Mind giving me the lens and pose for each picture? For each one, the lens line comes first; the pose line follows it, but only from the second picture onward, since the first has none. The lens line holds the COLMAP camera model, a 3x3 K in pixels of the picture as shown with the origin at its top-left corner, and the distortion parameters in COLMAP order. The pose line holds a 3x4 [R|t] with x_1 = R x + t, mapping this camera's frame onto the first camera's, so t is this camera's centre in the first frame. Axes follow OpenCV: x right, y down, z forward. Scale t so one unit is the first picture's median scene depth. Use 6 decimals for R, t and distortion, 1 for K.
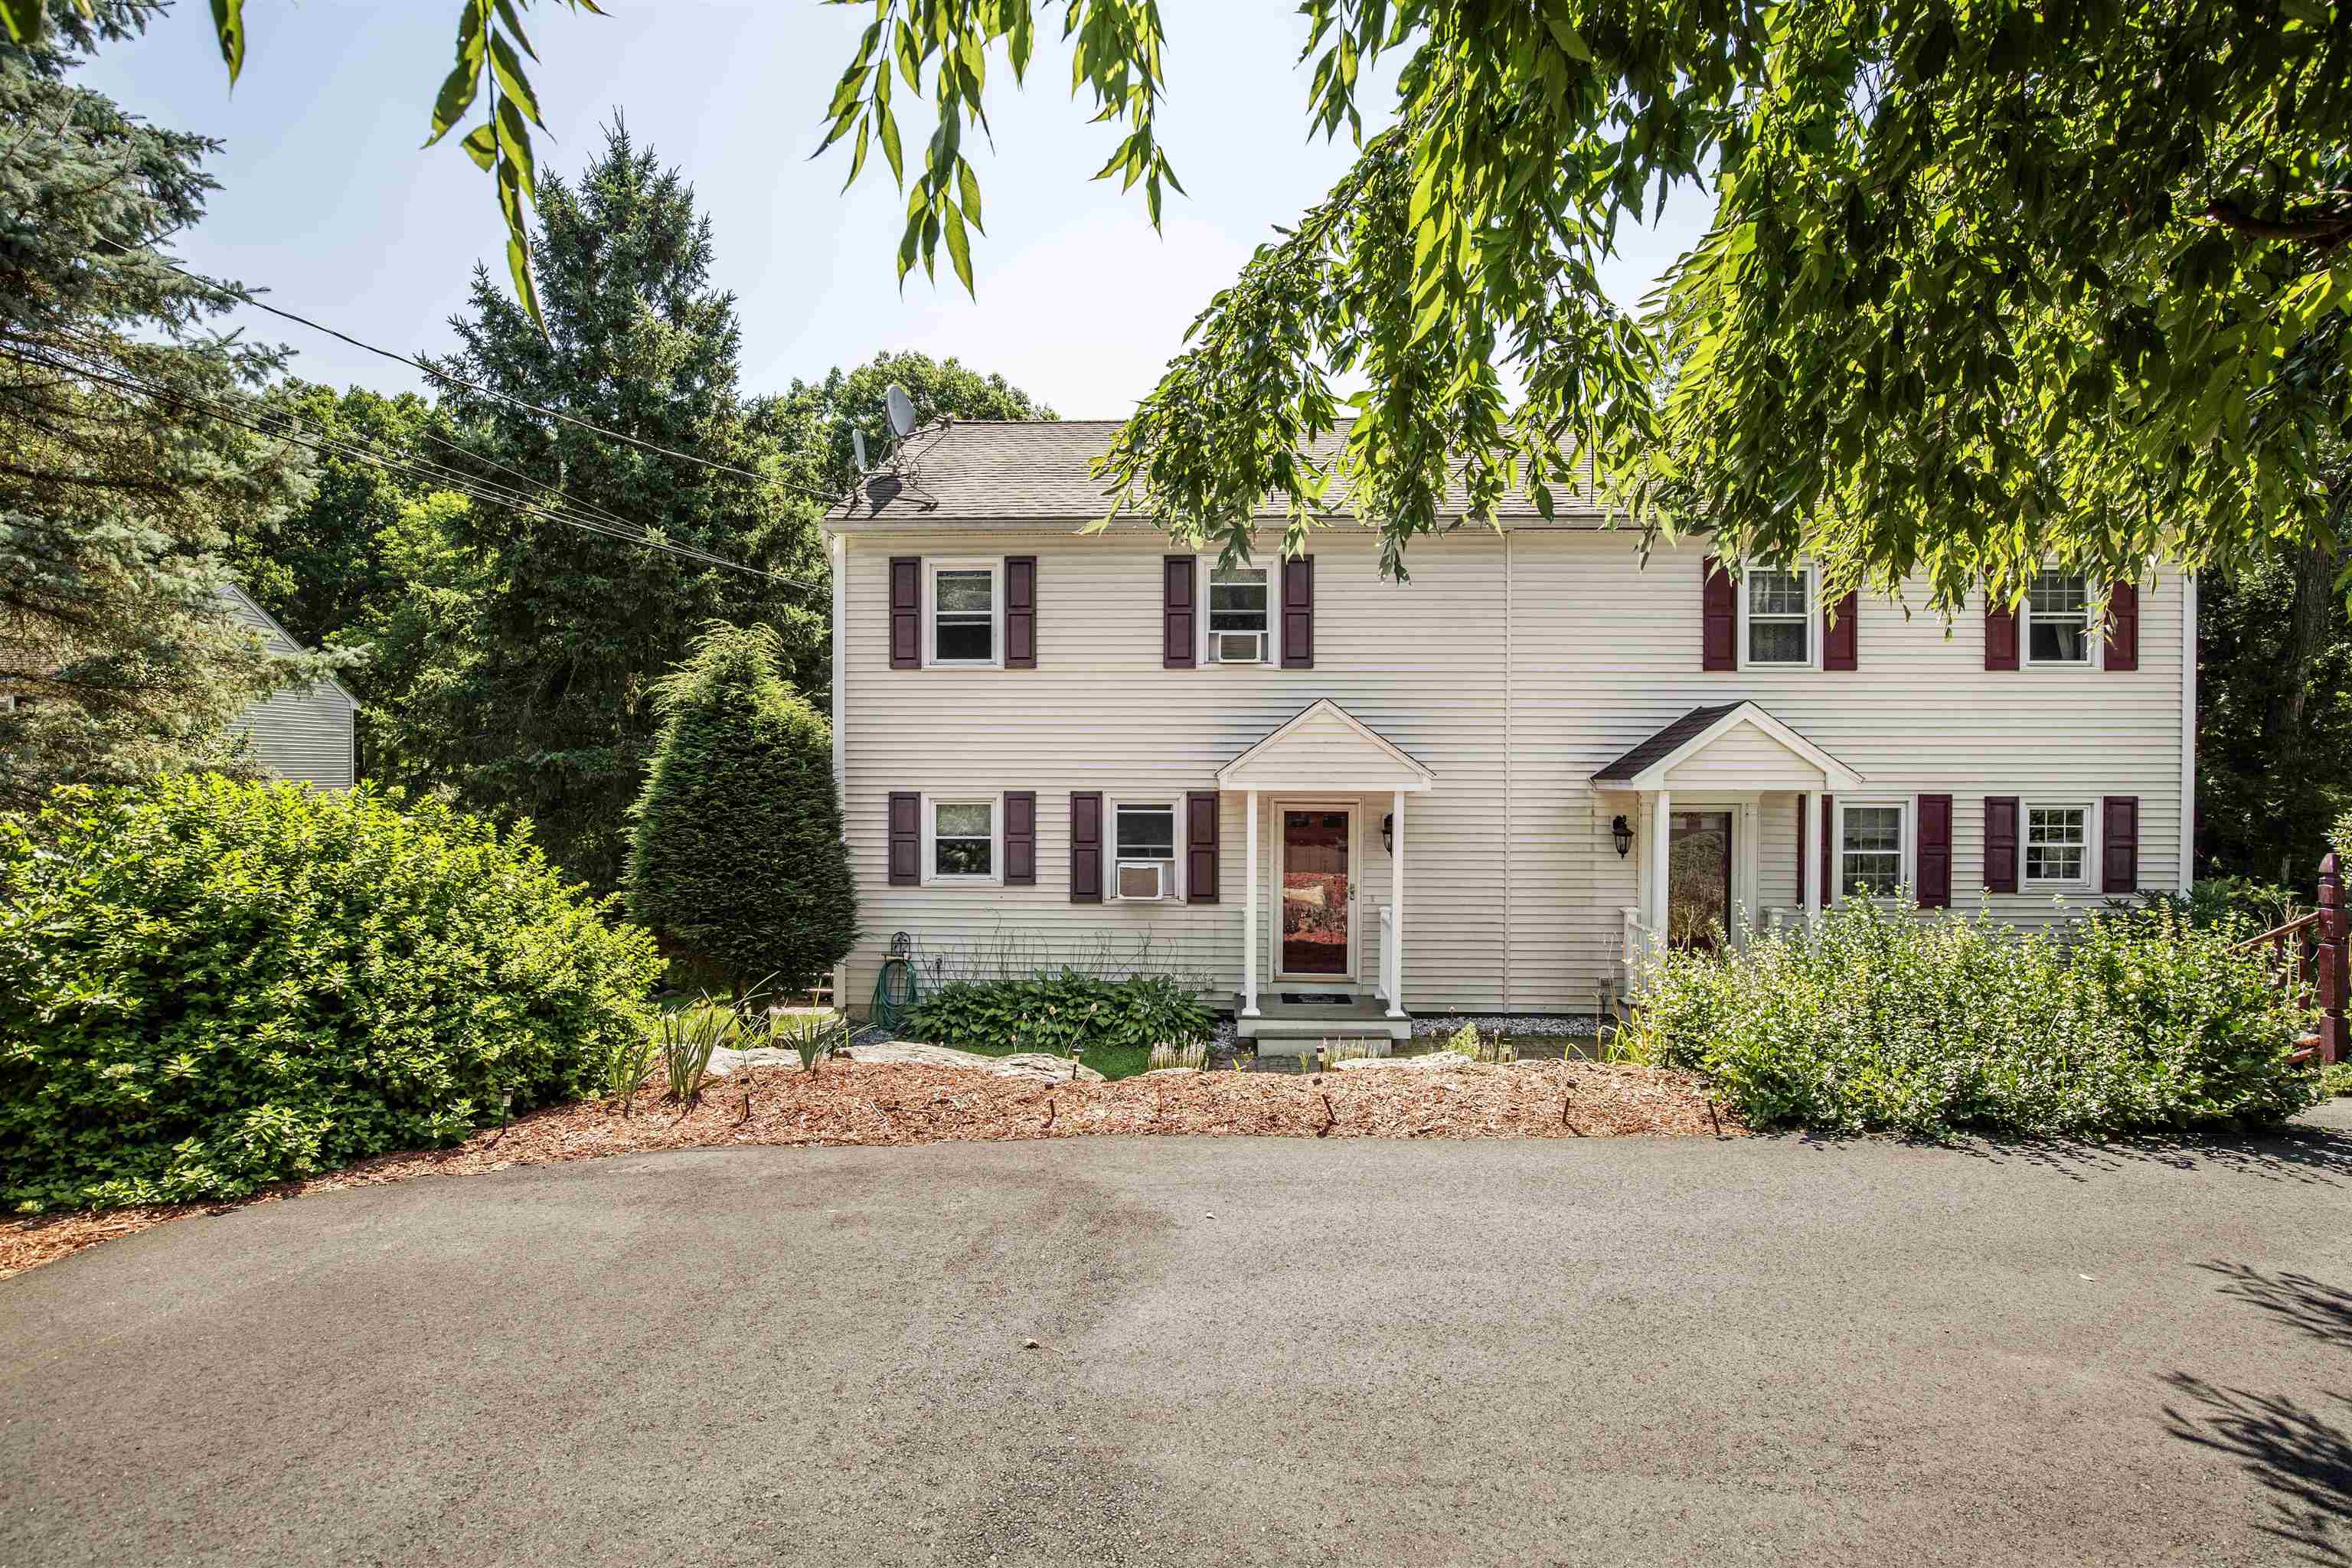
lens RADIAL K [[1088.1, 0, 1179.0], [0, 1088.1, 792.7], [0, 0, 1]] dist [-0.035294, 0.006899]
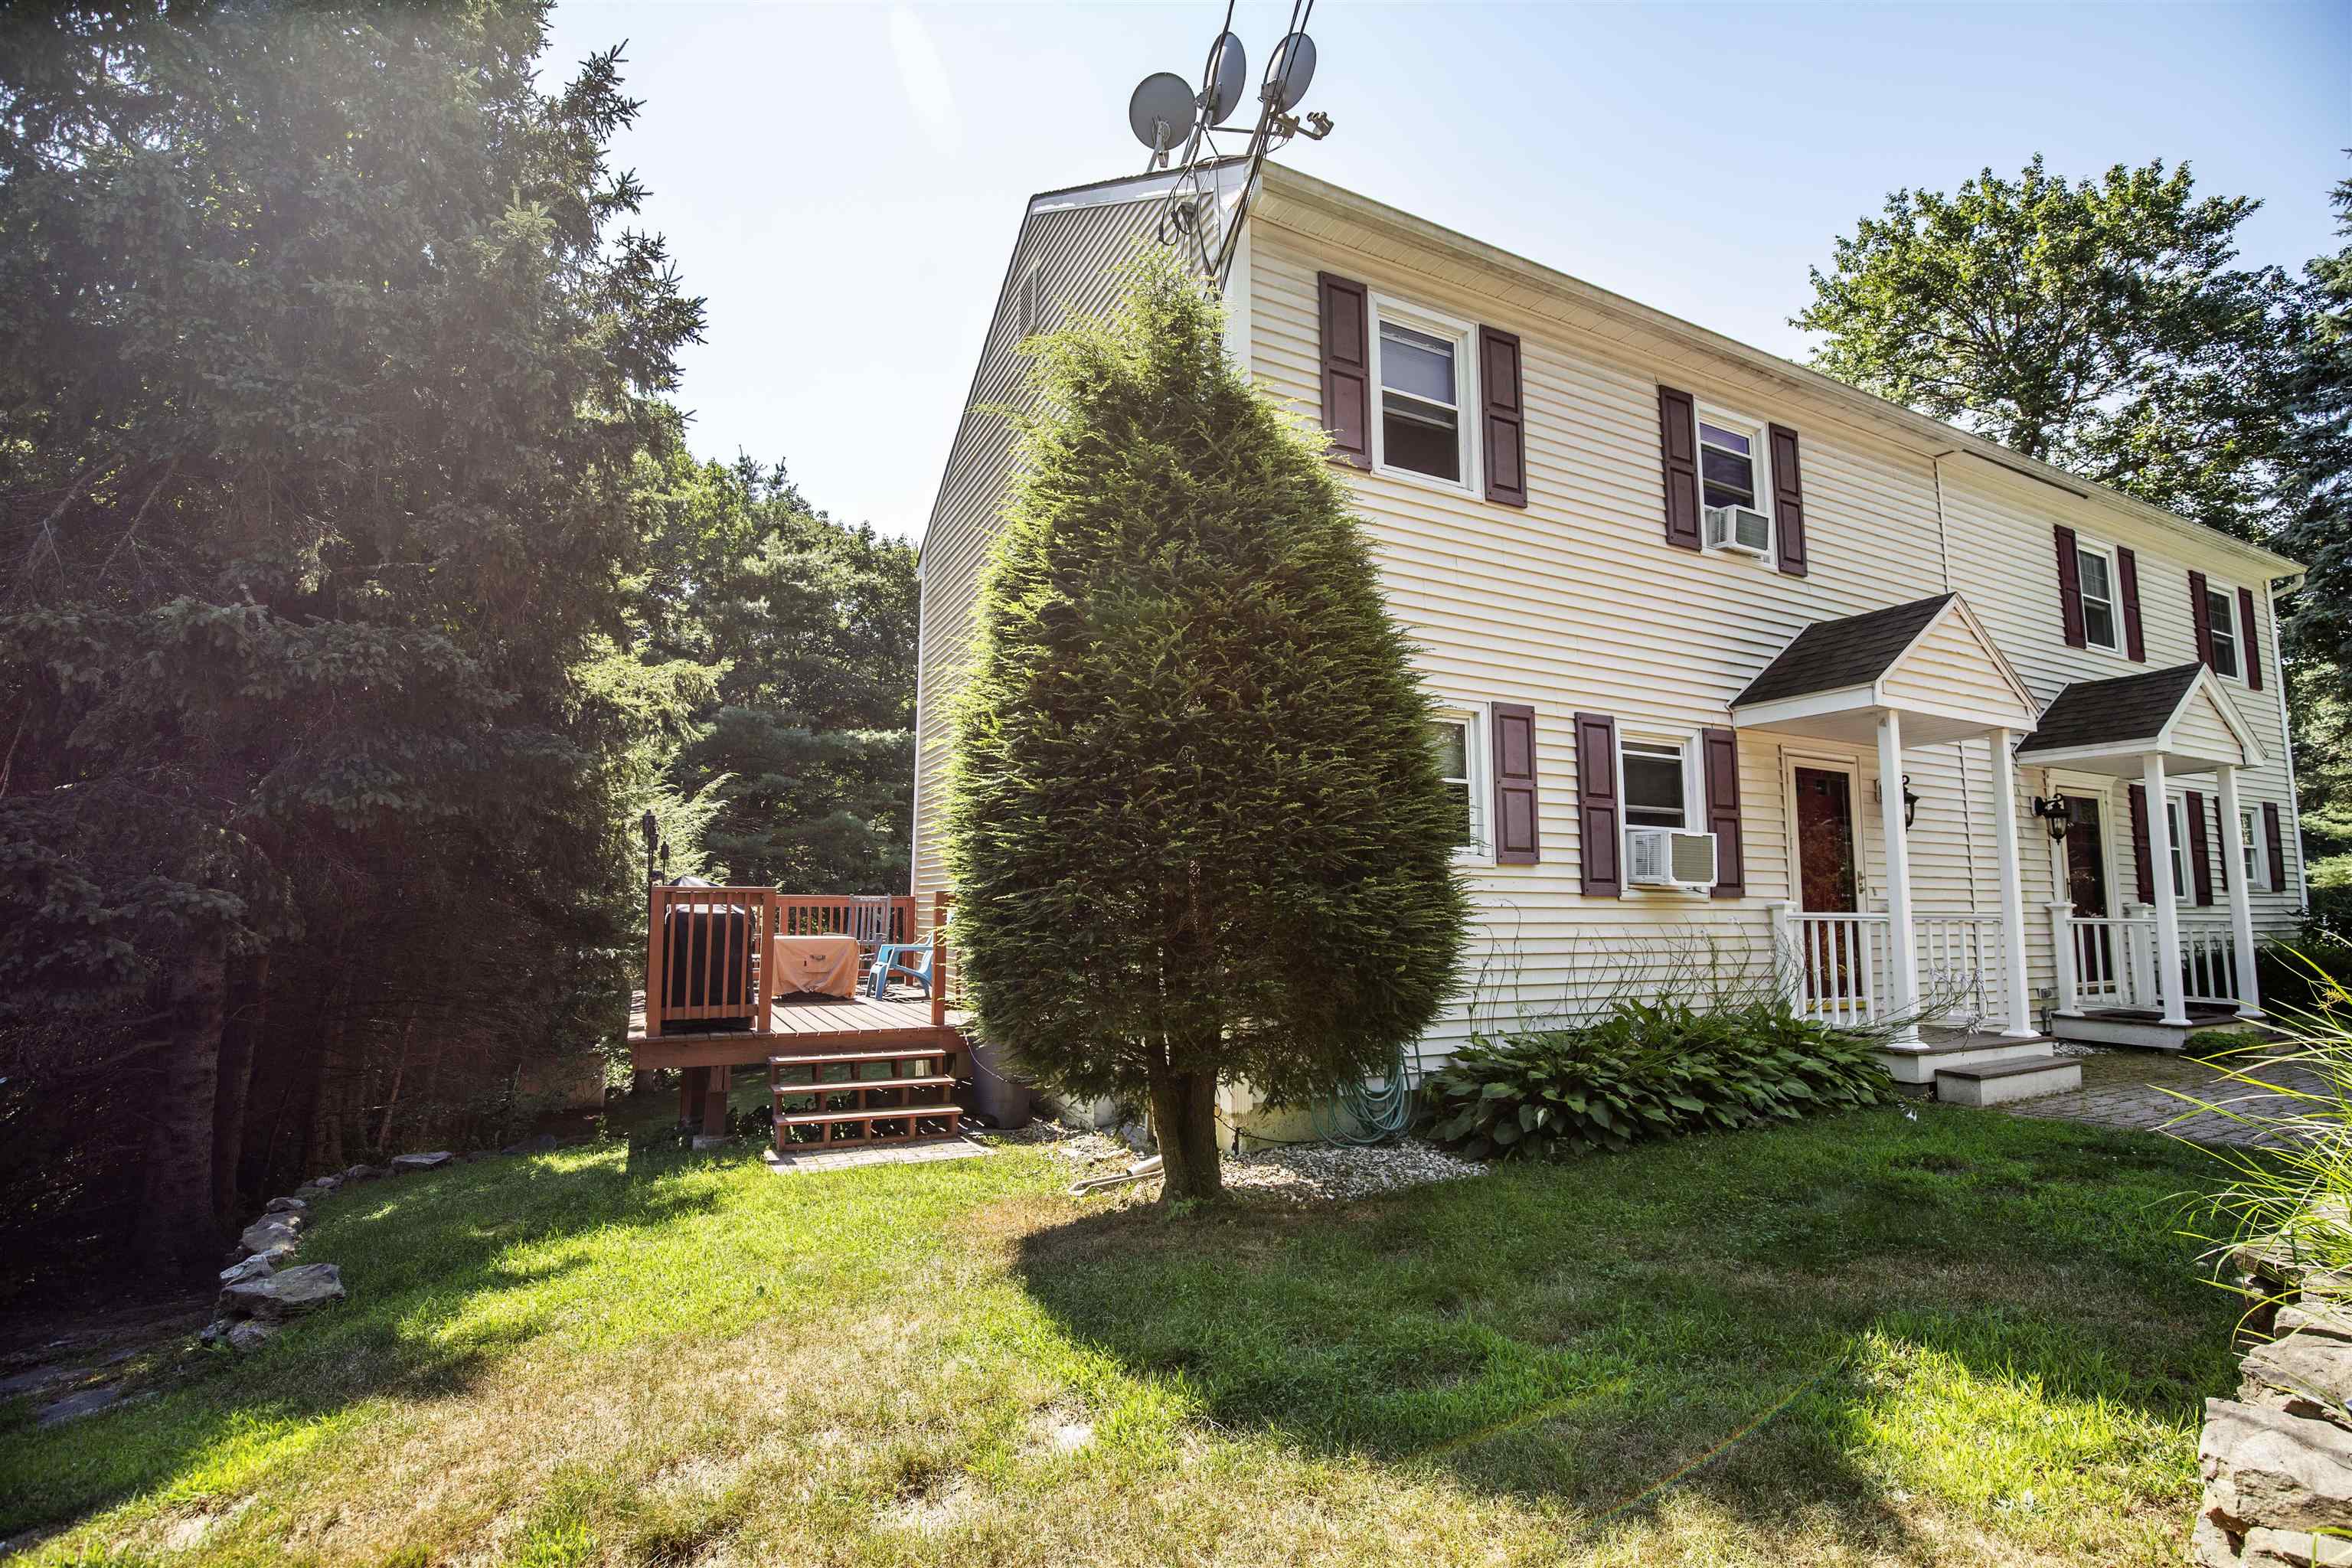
lens RADIAL K [[1088.1, 0, 1187.4], [0, 1088.1, 796.8], [0, 0, 1]] dist [-0.035294, 0.006899]
pose [[0.879273, 0.056113, 0.473001, -0.576476], [0.002683, 0.992437, -0.122723, 0.119593], [-0.476311, 0.109176, 0.872473, 0.578362]]
